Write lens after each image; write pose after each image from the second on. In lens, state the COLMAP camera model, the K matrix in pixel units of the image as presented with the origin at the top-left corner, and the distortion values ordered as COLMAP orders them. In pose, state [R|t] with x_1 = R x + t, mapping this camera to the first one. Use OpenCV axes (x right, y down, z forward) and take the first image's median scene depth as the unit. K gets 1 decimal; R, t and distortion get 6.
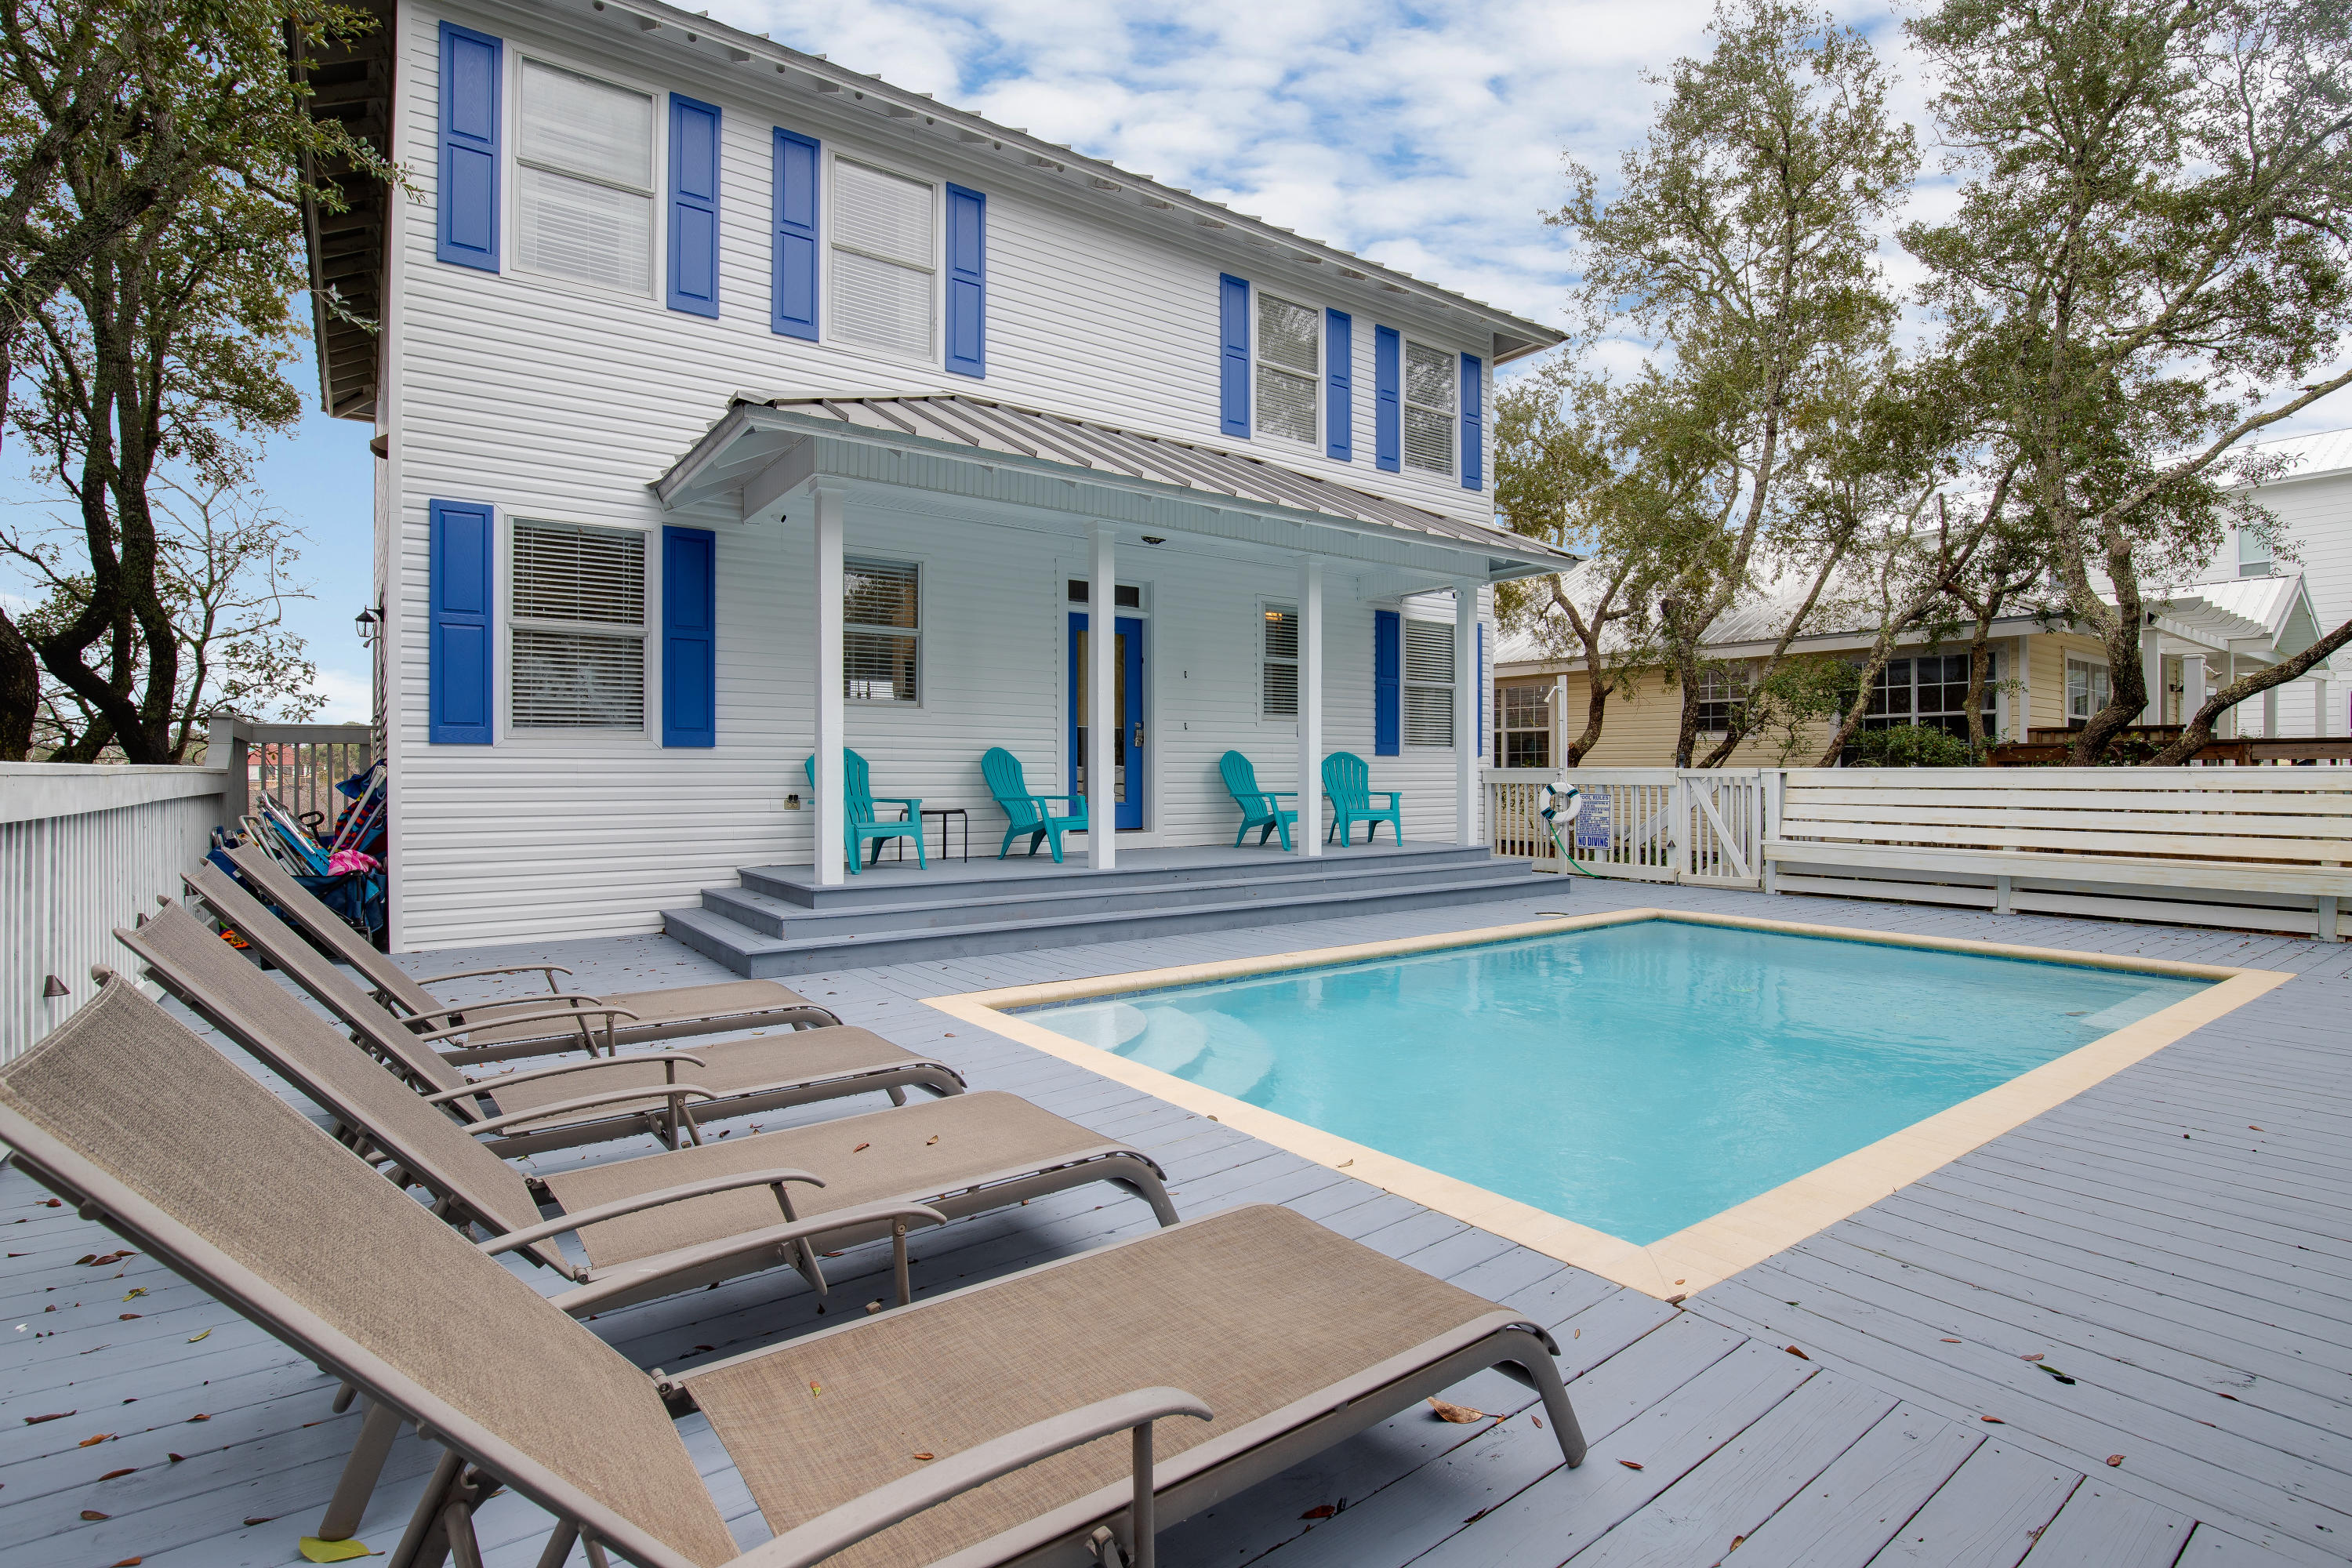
lens RADIAL K [[1214.7, 0, 1176.0], [0, 1214.7, 784.0], [0, 0, 1]] dist [-0.090466, 0.021793]
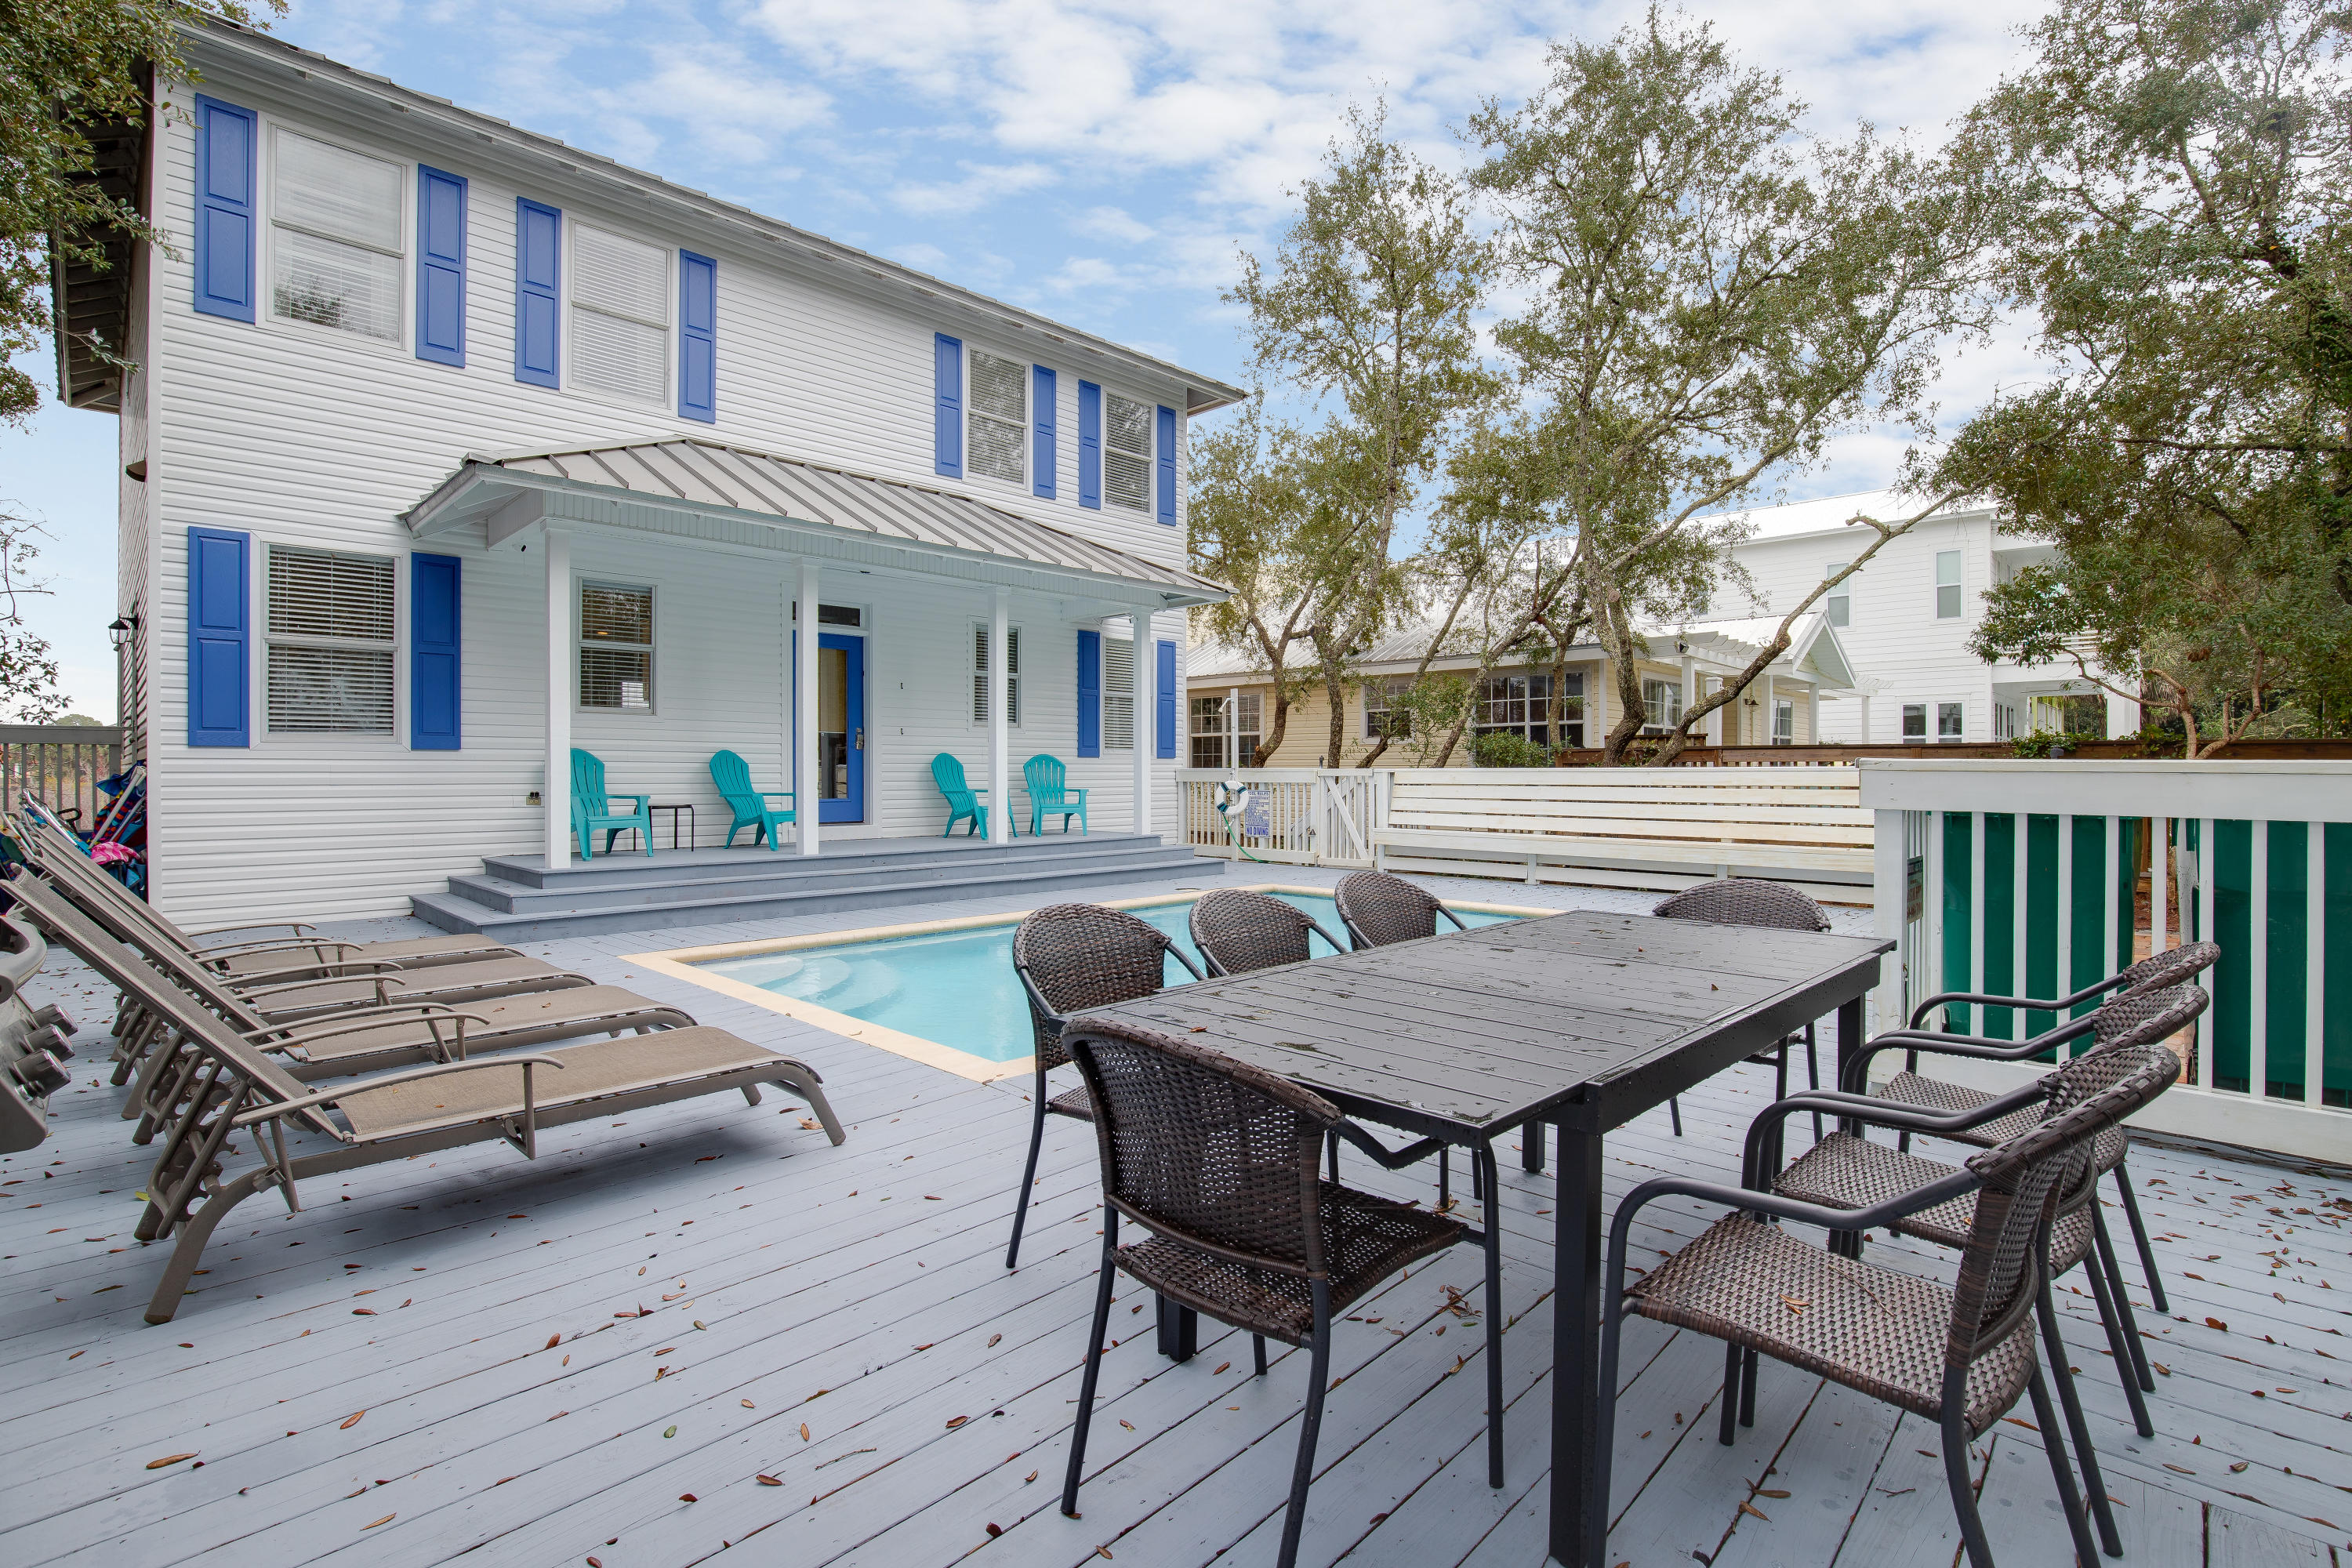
lens RADIAL K [[1214.7, 0, 1176.0], [0, 1214.7, 784.0], [0, 0, 1]] dist [-0.090466, 0.021793]
pose [[0.988421, -0.001357, 0.151732, 0.106424], [0.001324, 0.999999, 0.000315, 0.001830], [-0.151732, -0.000110, 0.988422, -0.185495]]
